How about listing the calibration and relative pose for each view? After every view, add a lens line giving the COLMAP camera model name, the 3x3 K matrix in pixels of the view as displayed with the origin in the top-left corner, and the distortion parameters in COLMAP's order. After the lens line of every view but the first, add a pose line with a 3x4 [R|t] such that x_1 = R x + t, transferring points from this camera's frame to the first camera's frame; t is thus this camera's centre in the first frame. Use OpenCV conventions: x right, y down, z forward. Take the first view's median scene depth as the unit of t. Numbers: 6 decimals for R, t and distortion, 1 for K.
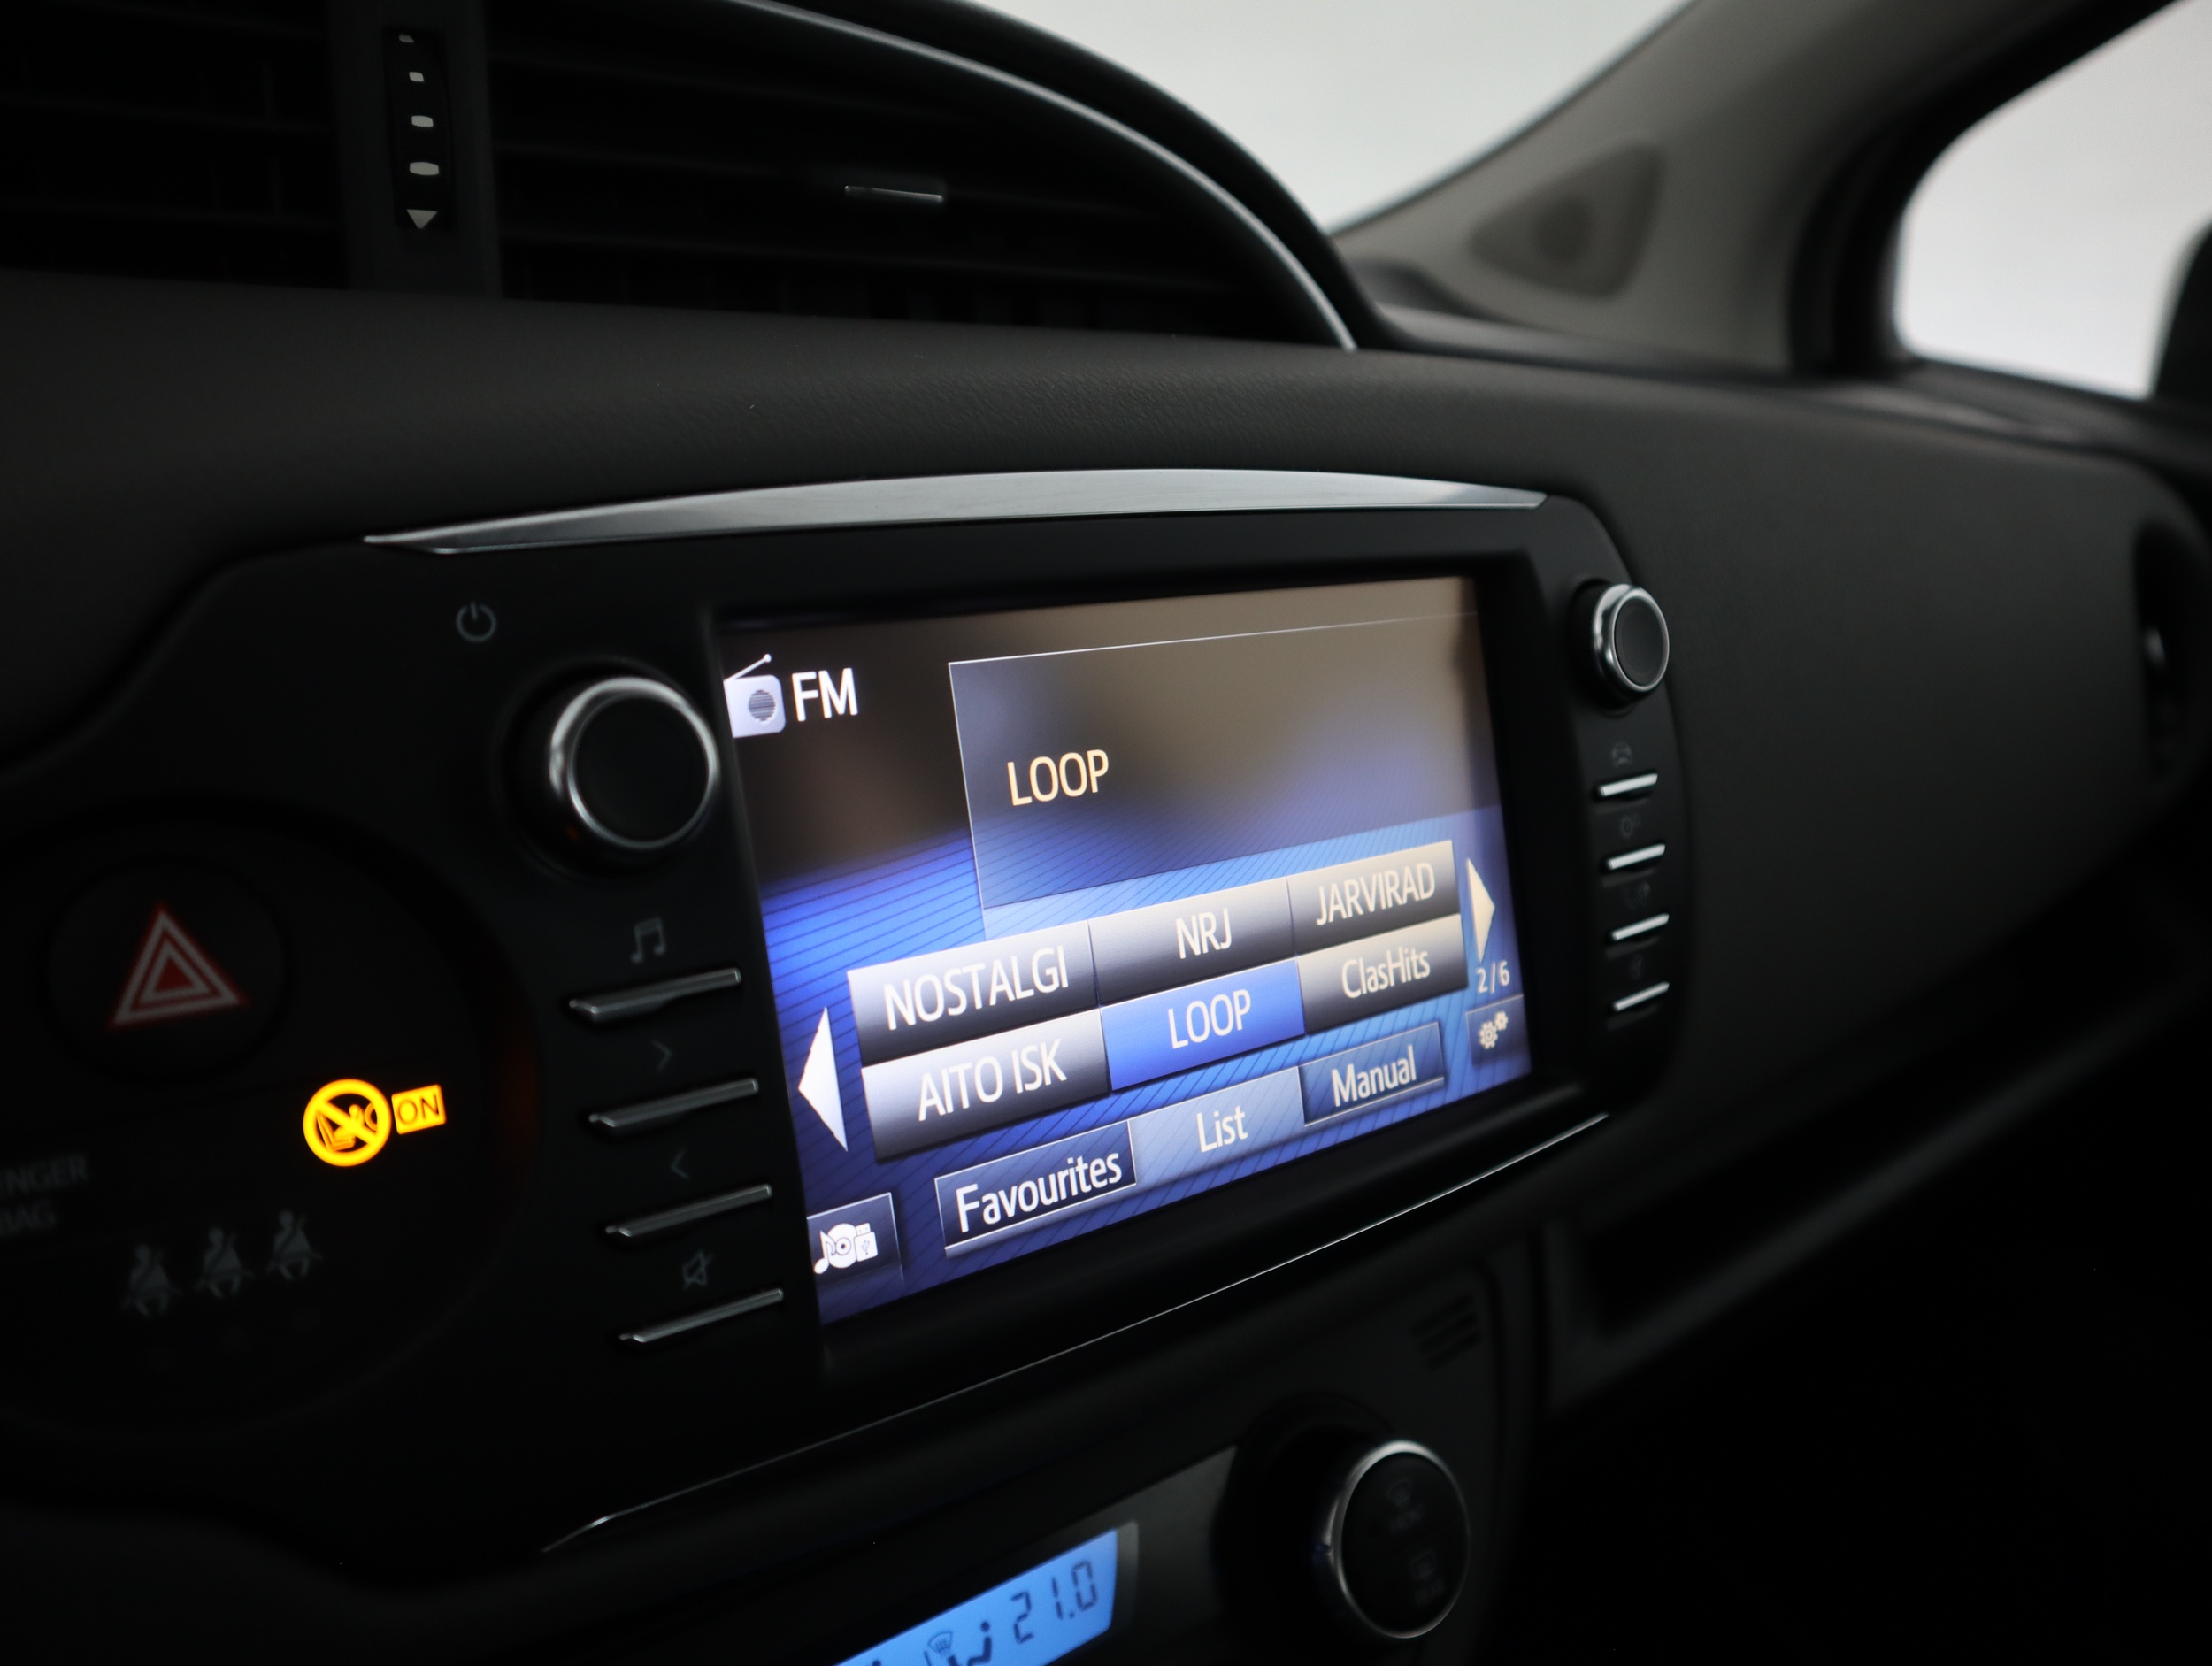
lens RADIAL K [[1783.4, 0, 1106.0], [0, 1783.4, 833.0], [0, 0, 1]] dist [-0.097088, 0.003887]
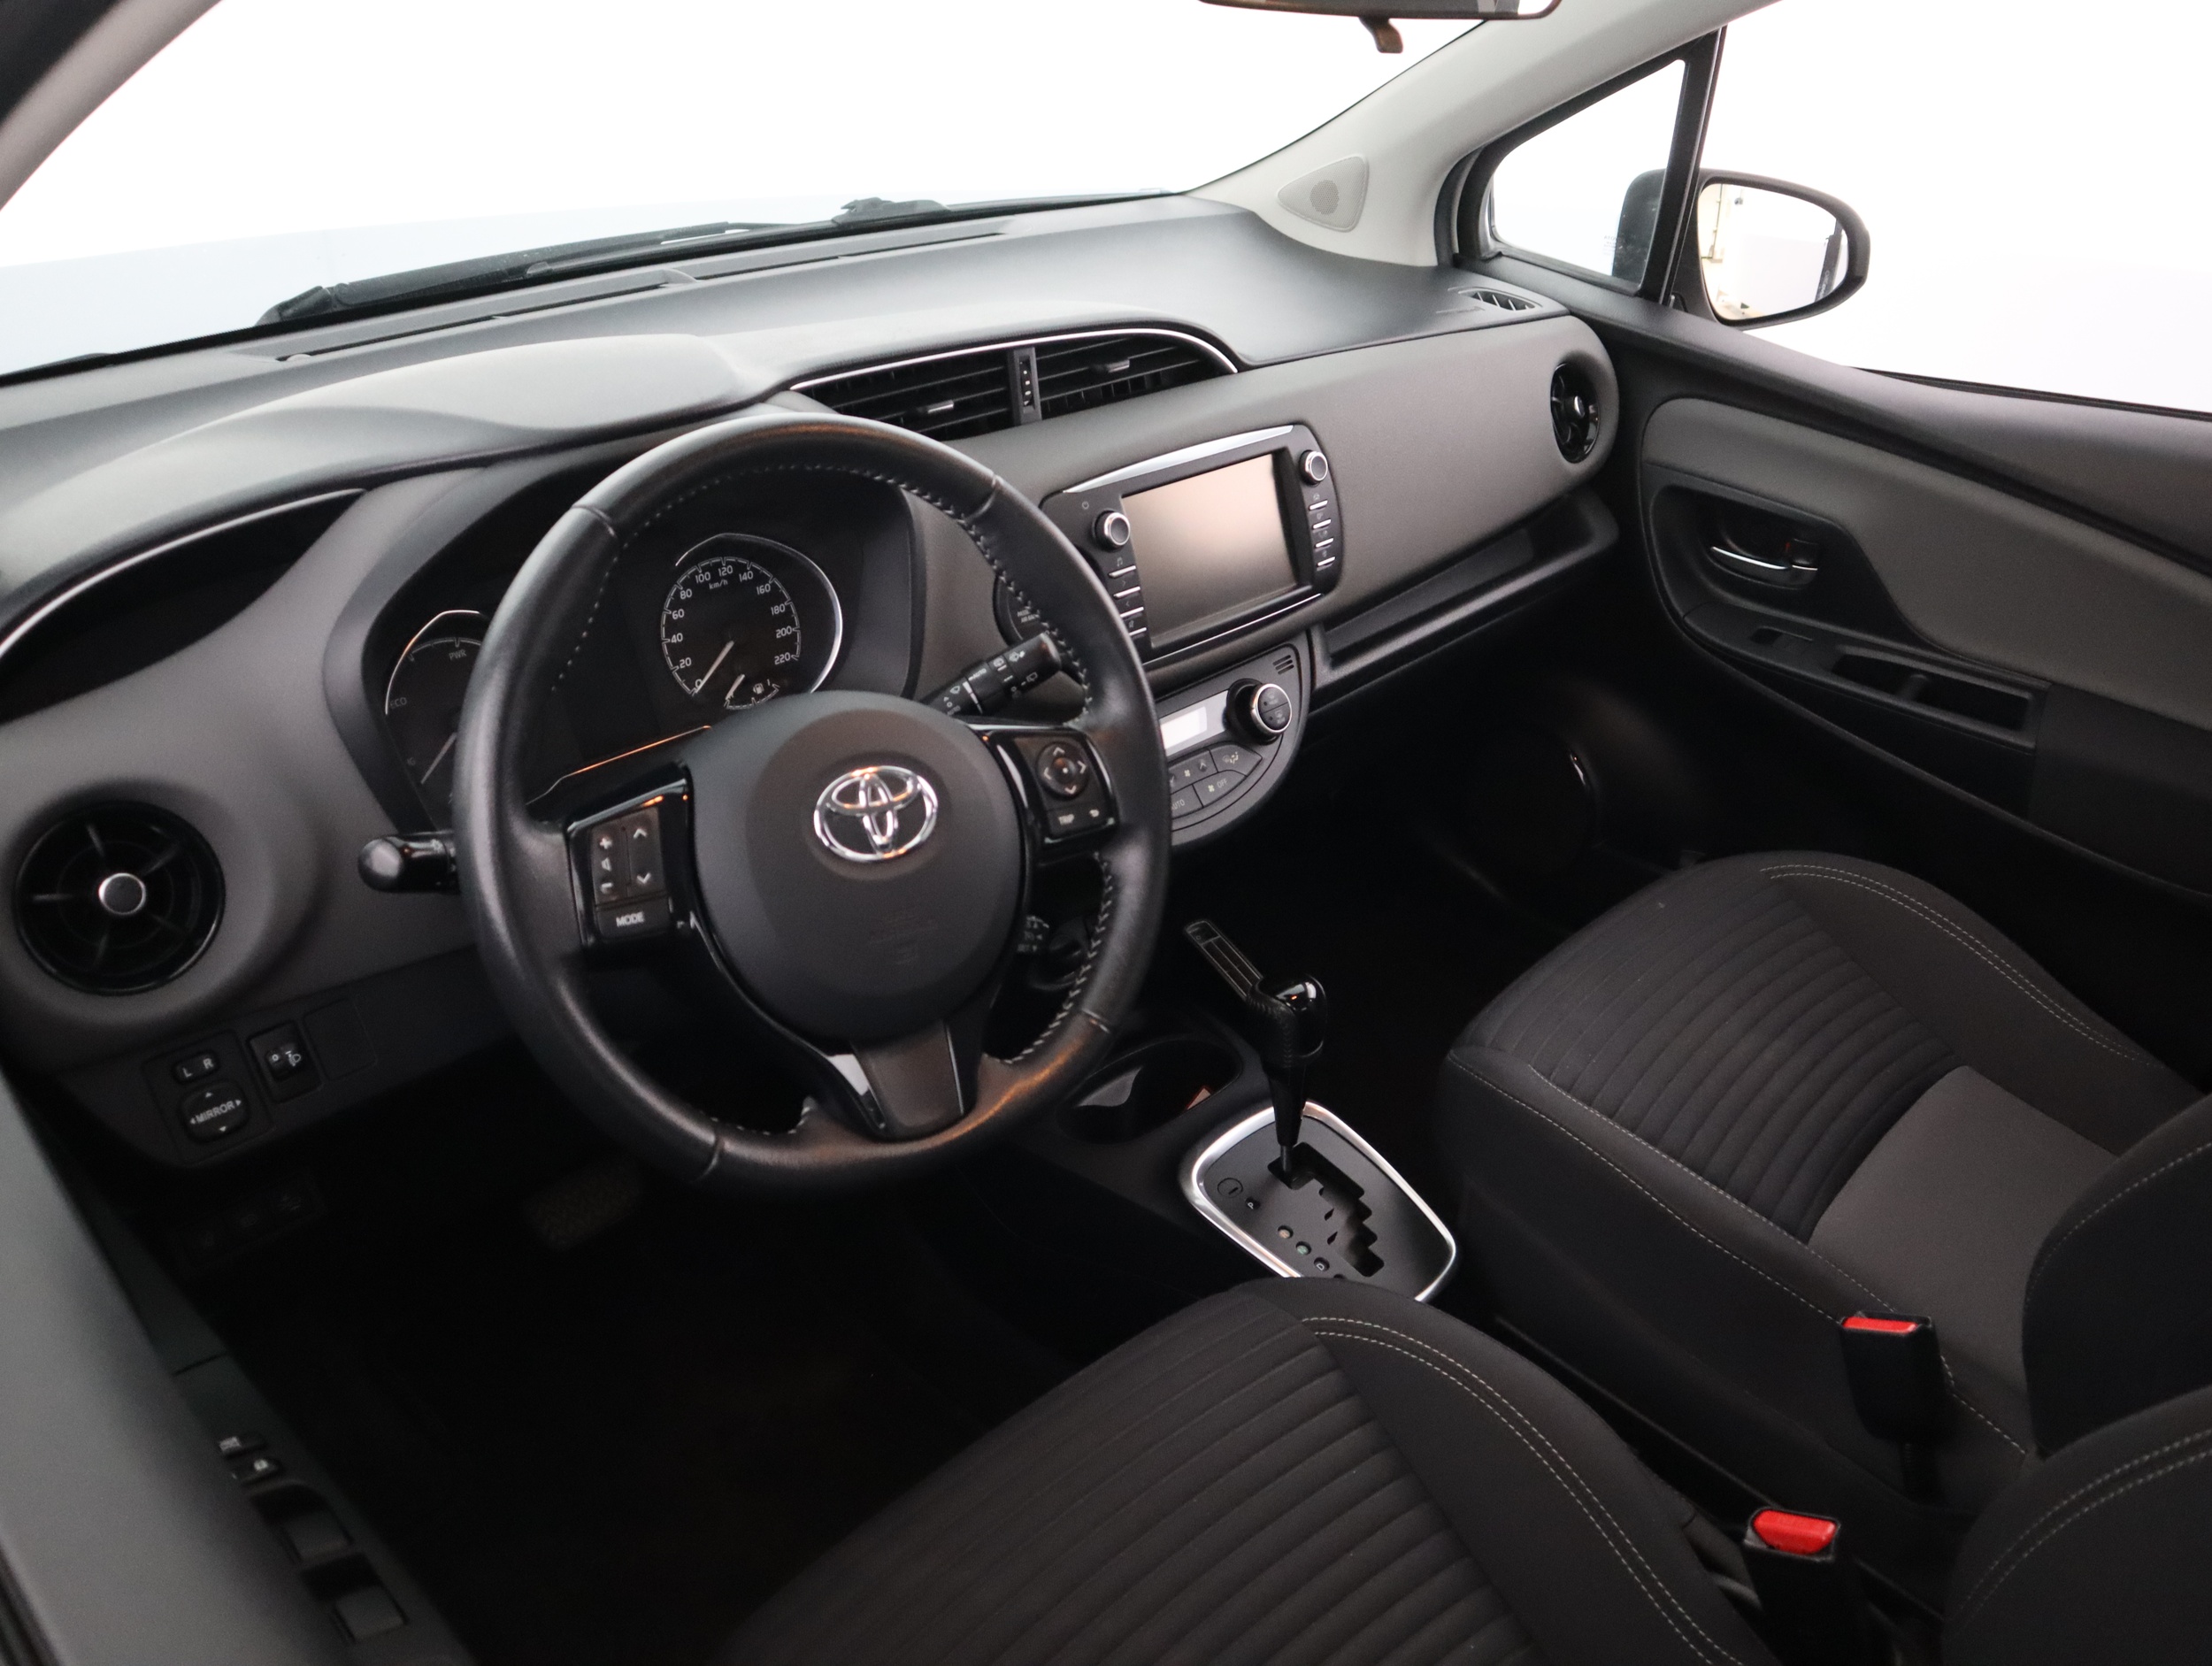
lens RADIAL K [[1783.4, 0, 1106.0], [0, 1783.4, 833.0], [0, 0, 1]] dist [-0.097088, 0.003887]
pose [[0.994217, -0.094102, 0.051743, -0.667876], [0.082621, 0.978065, 0.191213, -0.167009], [-0.068601, -0.185832, 0.980184, -4.499339]]
